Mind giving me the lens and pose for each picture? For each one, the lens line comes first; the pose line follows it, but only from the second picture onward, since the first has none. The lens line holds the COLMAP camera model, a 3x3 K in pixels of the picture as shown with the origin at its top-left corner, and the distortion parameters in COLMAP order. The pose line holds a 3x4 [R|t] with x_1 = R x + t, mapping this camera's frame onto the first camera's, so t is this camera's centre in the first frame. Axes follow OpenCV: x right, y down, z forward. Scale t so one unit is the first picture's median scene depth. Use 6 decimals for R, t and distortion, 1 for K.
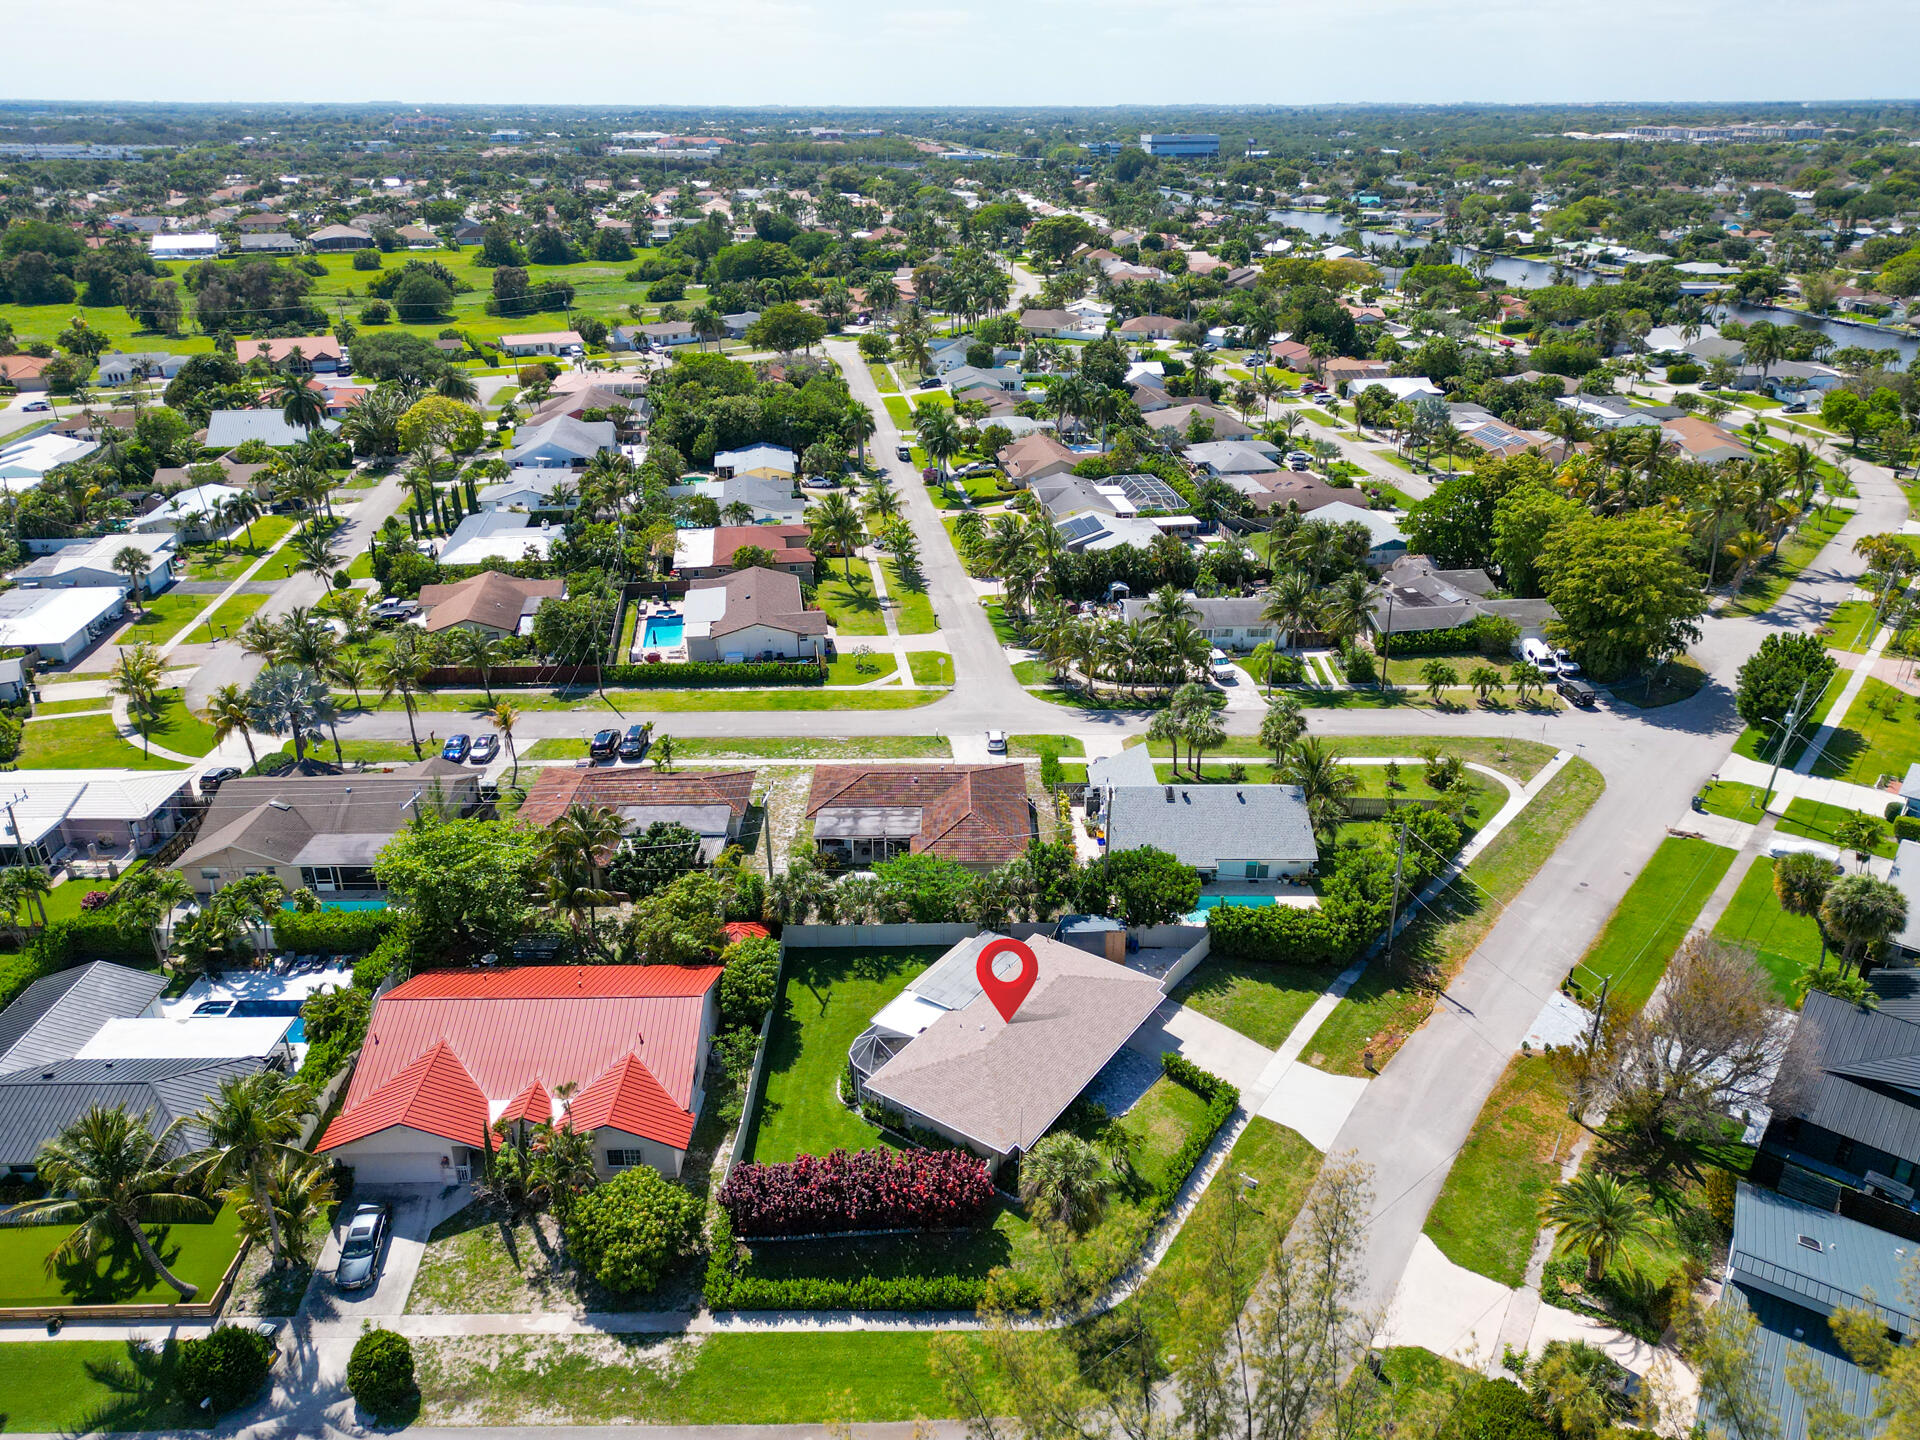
lens RADIAL K [[1347.7, 0, 961.8], [0, 1347.7, 718.9], [0, 0, 1]] dist [0.063092, -0.056261]
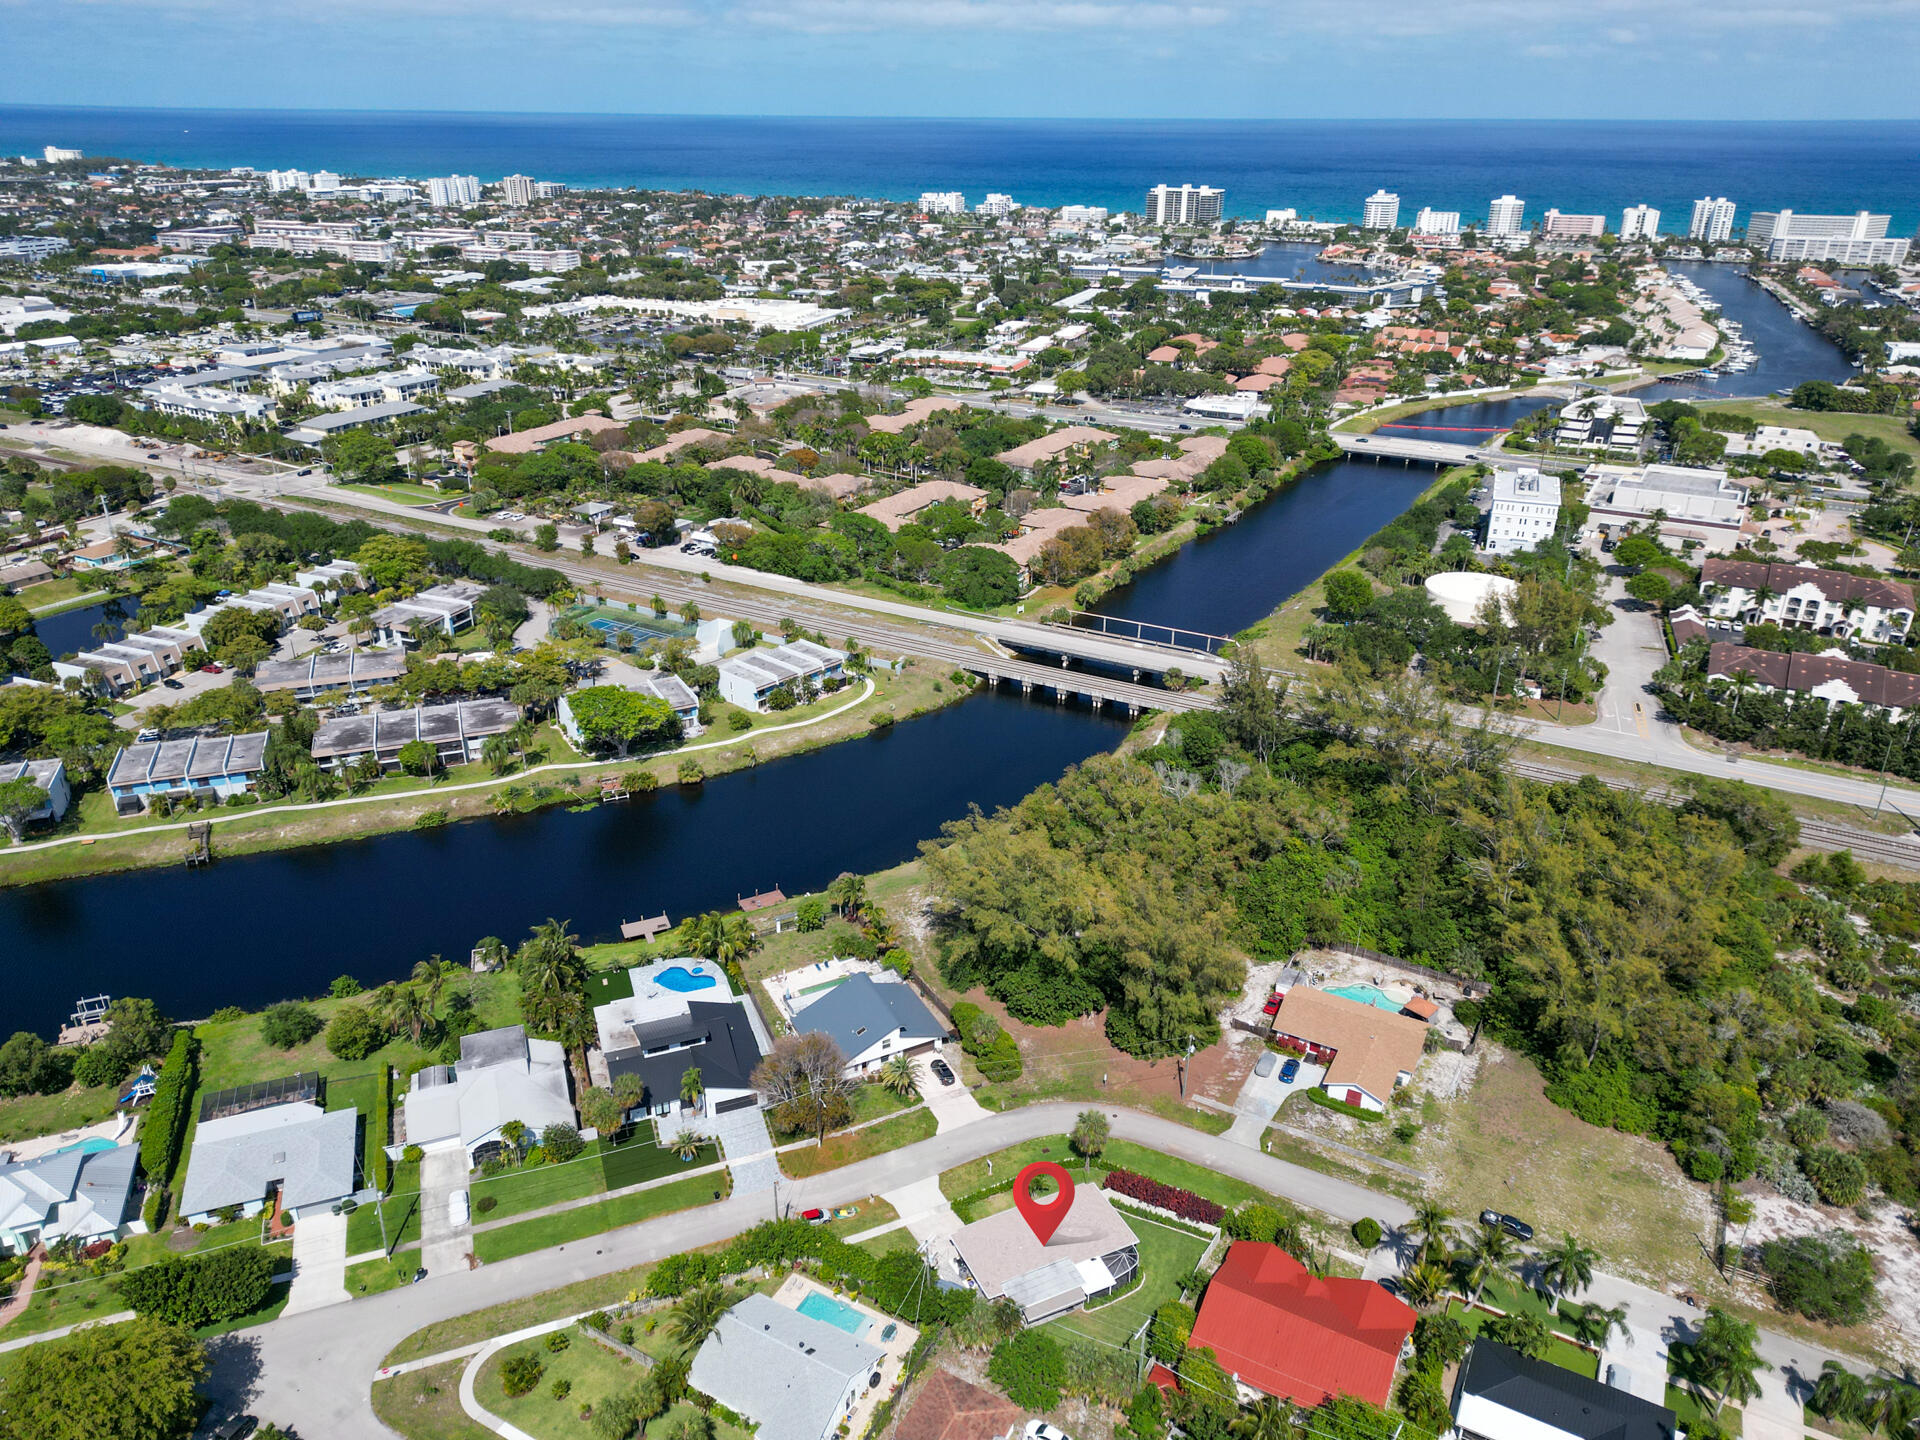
lens RADIAL K [[1347.7, 0, 961.8], [0, 1347.7, 718.9], [0, 0, 1]] dist [0.063092, -0.056261]
pose [[-0.869742, -0.208536, 0.447283, -0.399863], [0.197577, 0.683393, 0.702807, -1.168803], [-0.452231, 0.699633, -0.553173, 1.178479]]
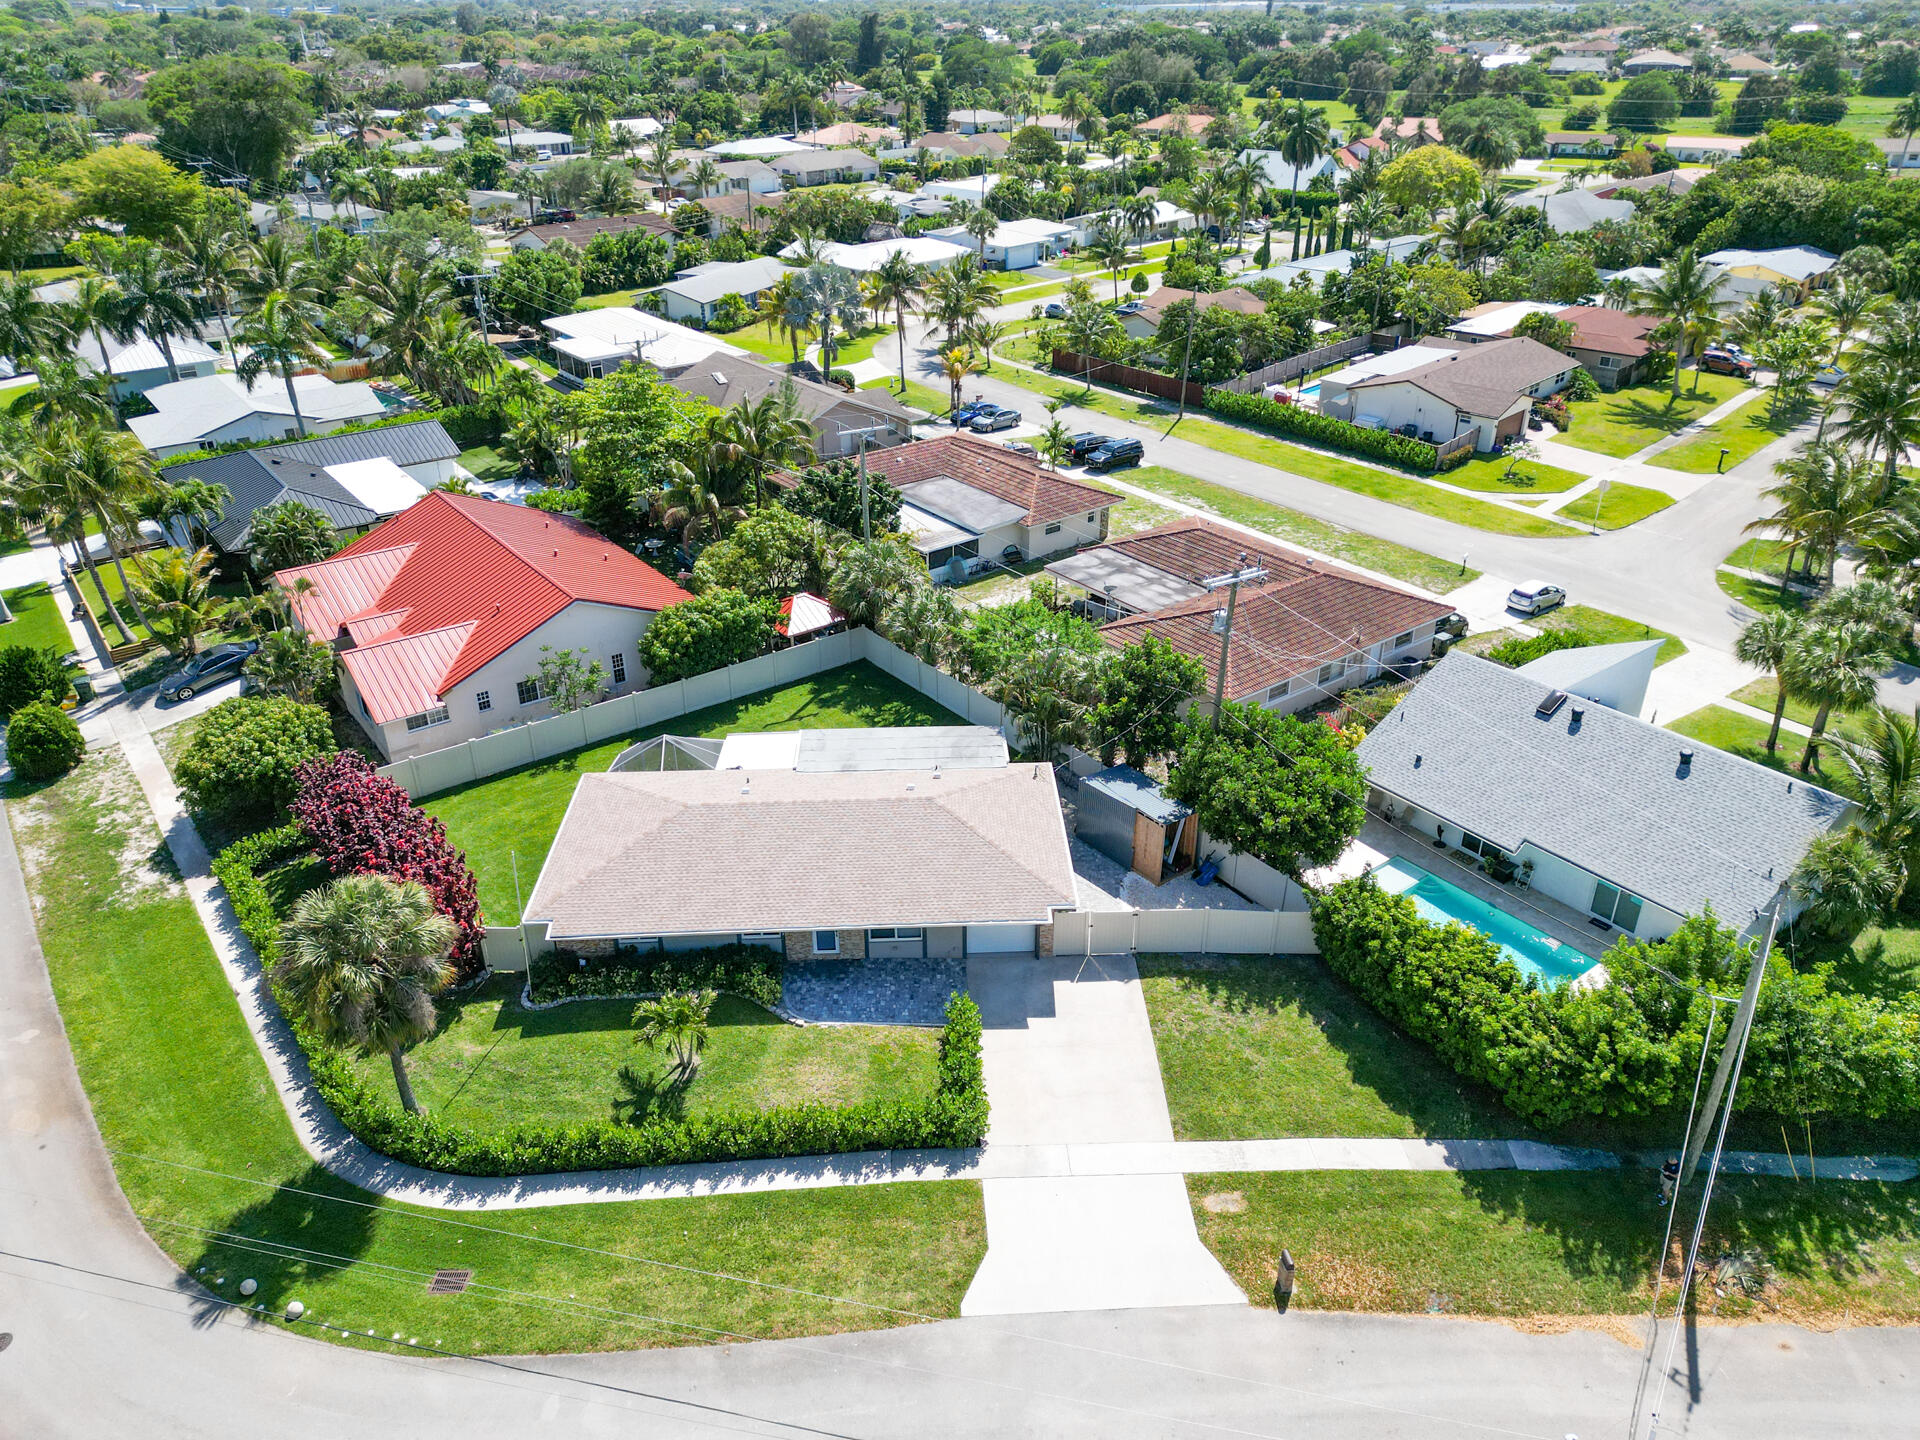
lens RADIAL K [[1343.5, 0, 962.4], [0, 1343.5, 720.1], [0, 0, 1]] dist [0.072392, -0.071193]
pose [[0.599049, 0.376799, -0.706515, 0.369238], [-0.326604, 0.920604, 0.214052, 0.023427], [0.731075, 0.102523, 0.674551, 0.474817]]
